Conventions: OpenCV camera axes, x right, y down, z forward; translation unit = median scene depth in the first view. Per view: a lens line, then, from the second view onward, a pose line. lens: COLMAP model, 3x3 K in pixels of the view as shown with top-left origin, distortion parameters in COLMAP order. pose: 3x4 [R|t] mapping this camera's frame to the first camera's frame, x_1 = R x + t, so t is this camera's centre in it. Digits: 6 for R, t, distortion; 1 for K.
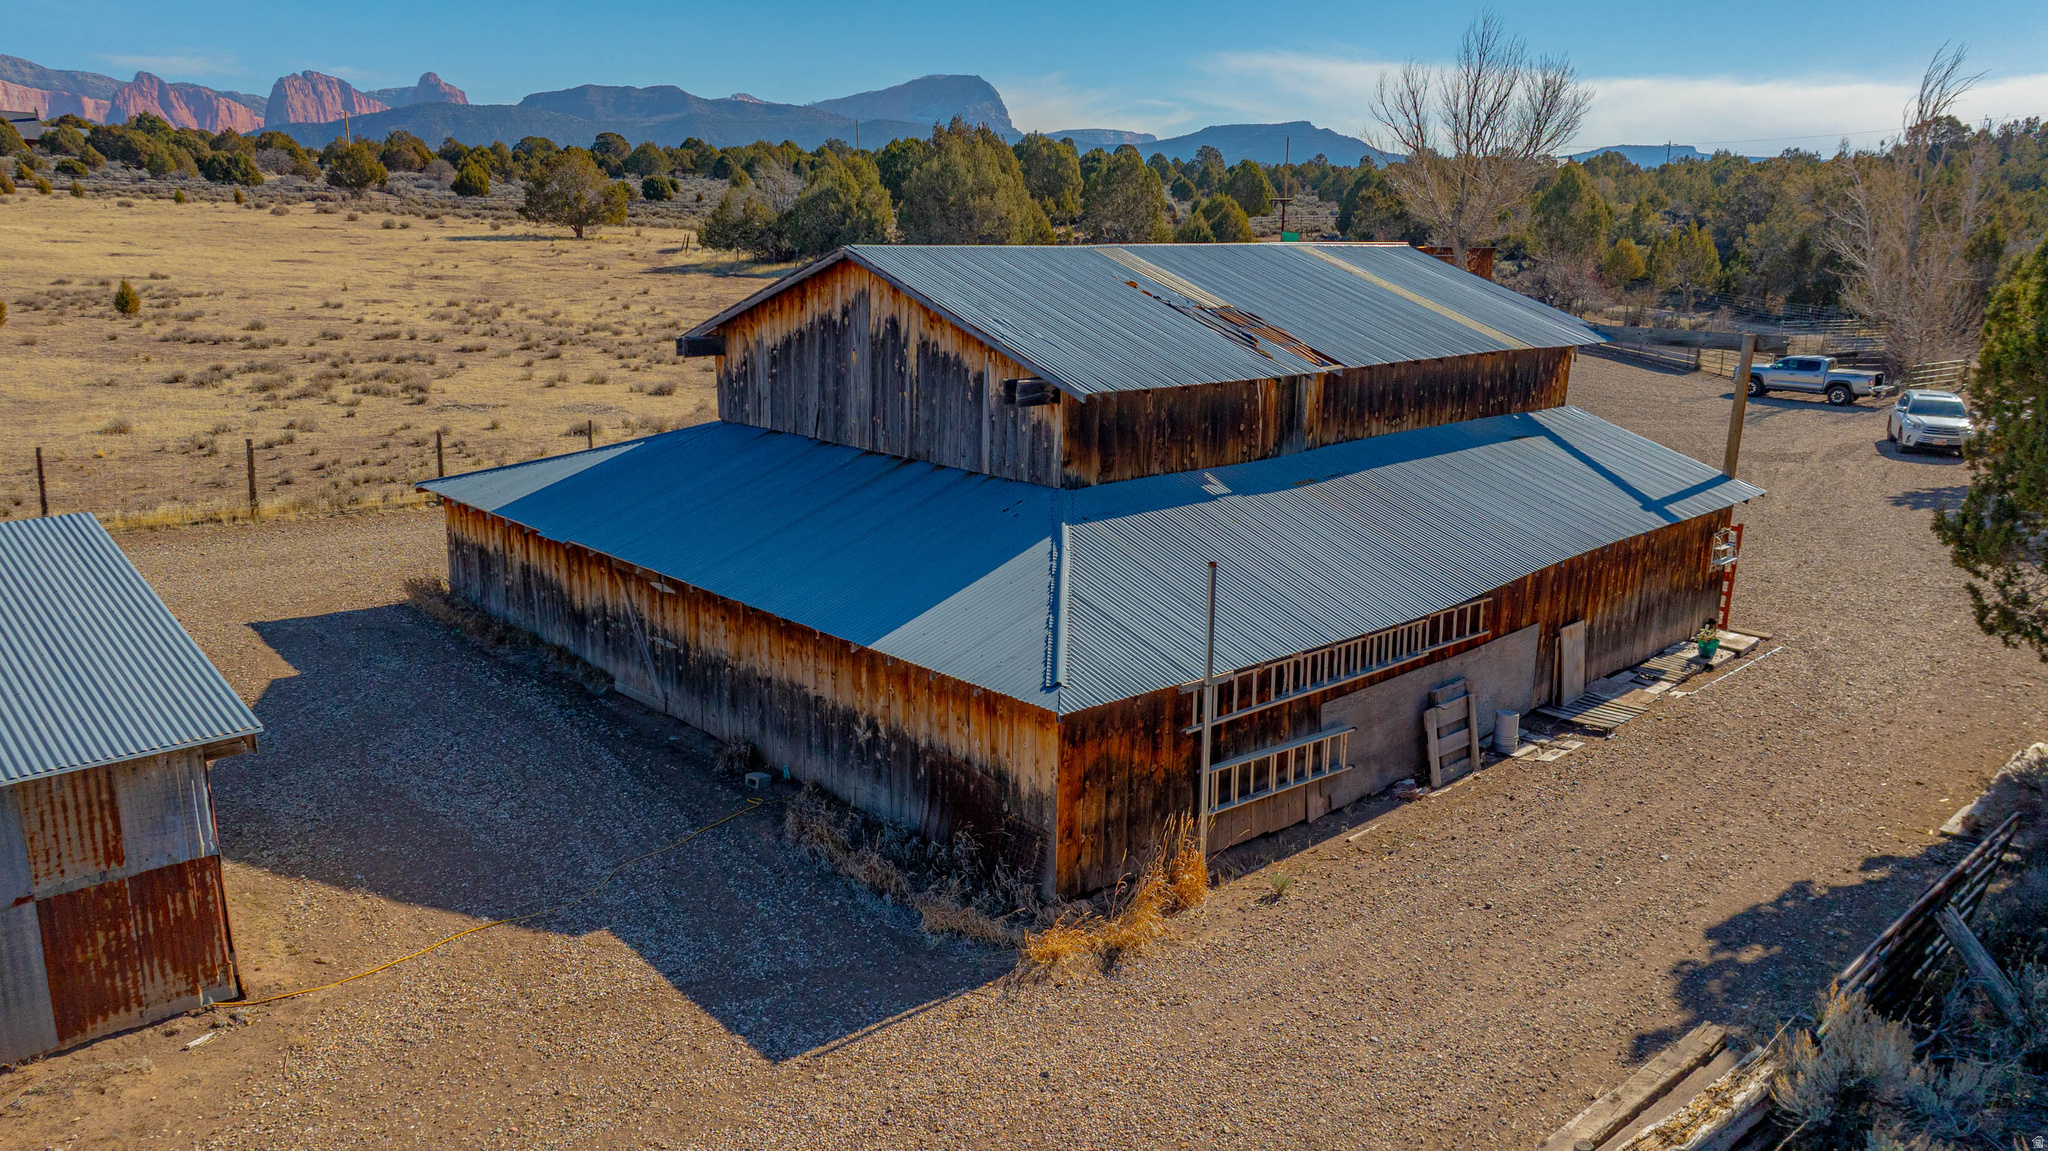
lens RADIAL K [[1455.8, 0, 1024.0], [0, 1455.8, 575.5], [0, 0, 1]] dist [-0.053137, 0.074938]
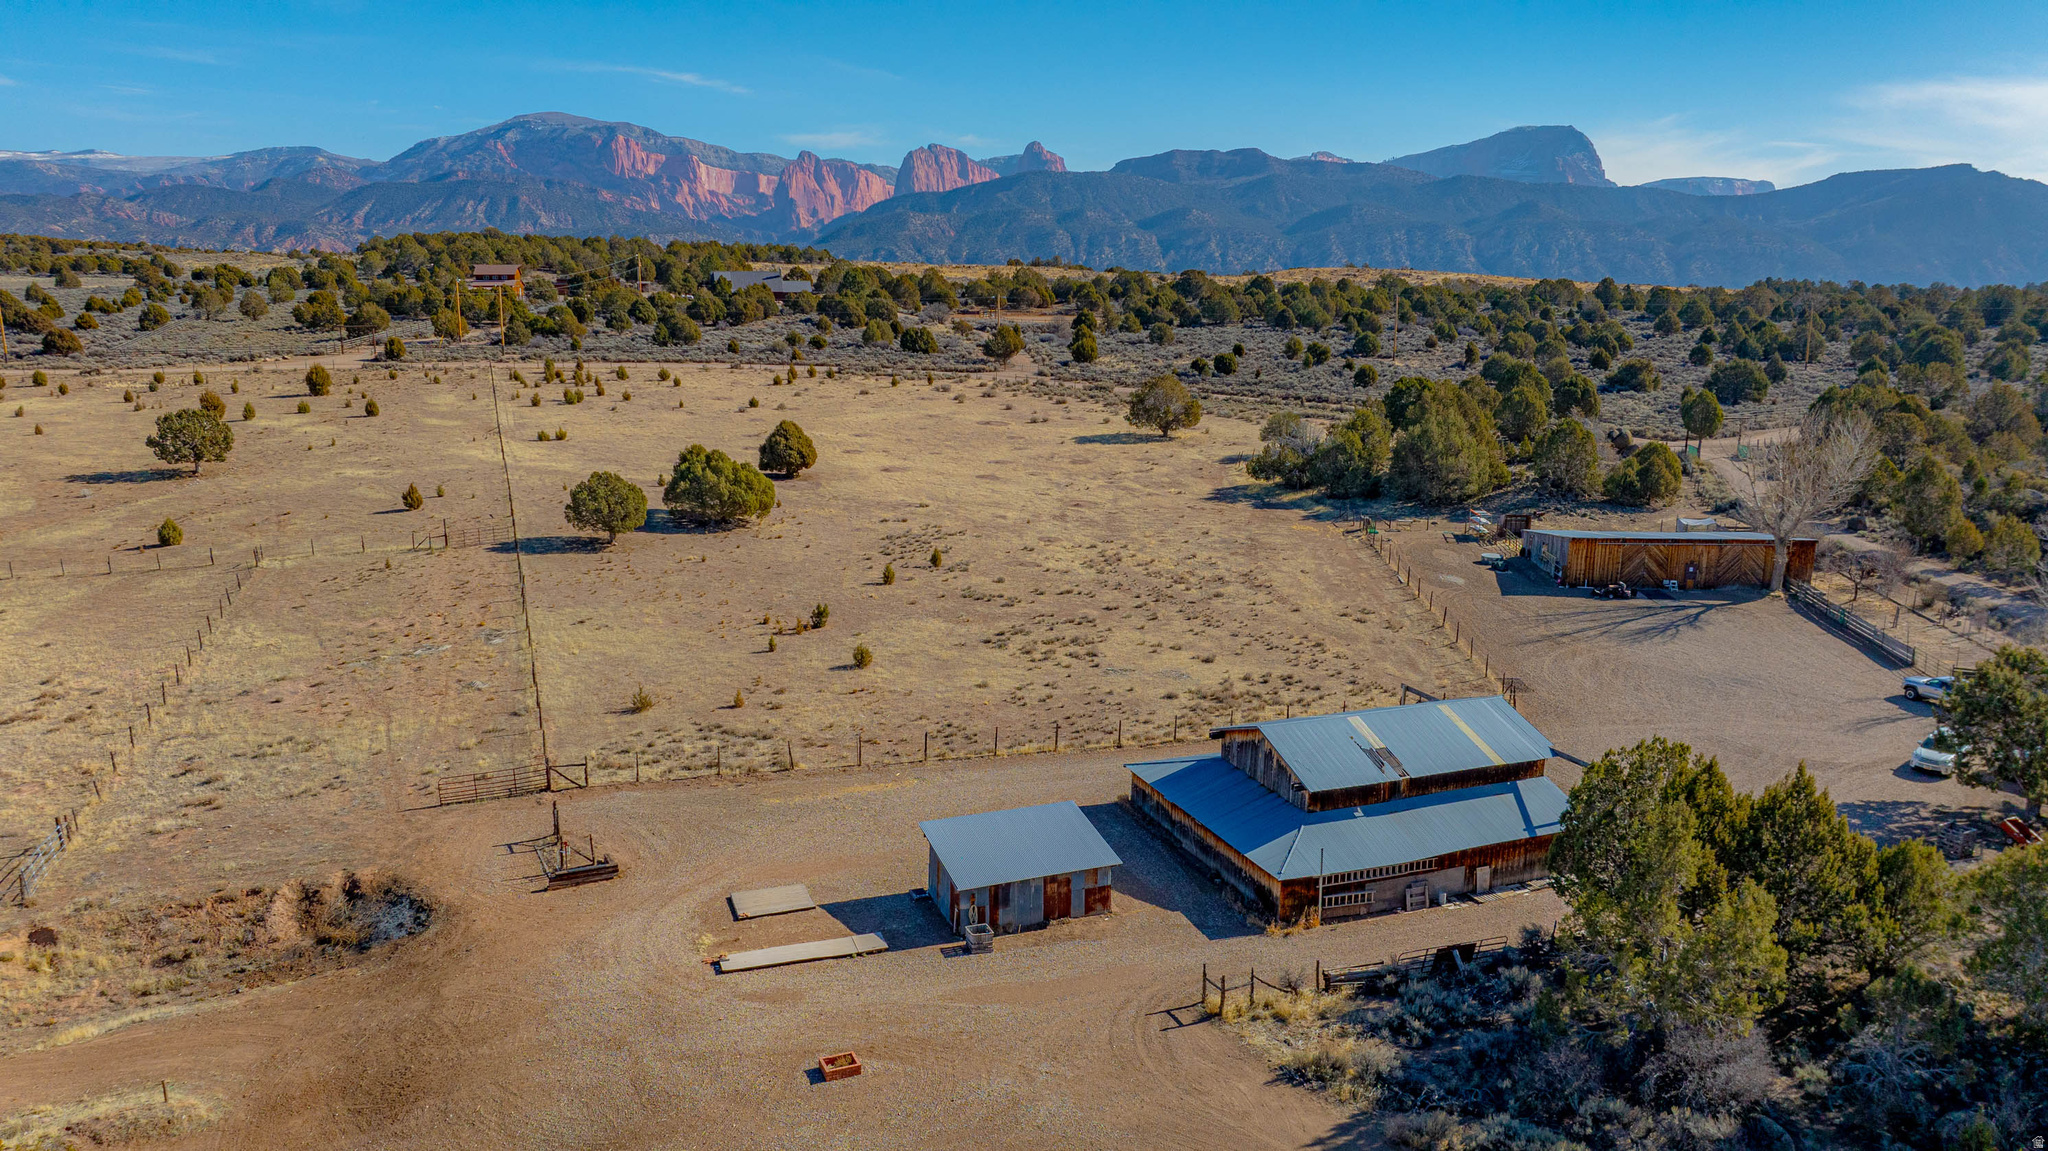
lens RADIAL K [[1483.2, 0, 1024.0], [0, 1483.2, 575.5], [0, 0, 1]] dist [0.001371, -0.002044]
pose [[0.929889, 0.073416, -0.360439, 0.504309], [-0.084244, 0.996341, -0.014400, -0.410333], [0.358063, 0.043756, 0.932672, -2.090249]]
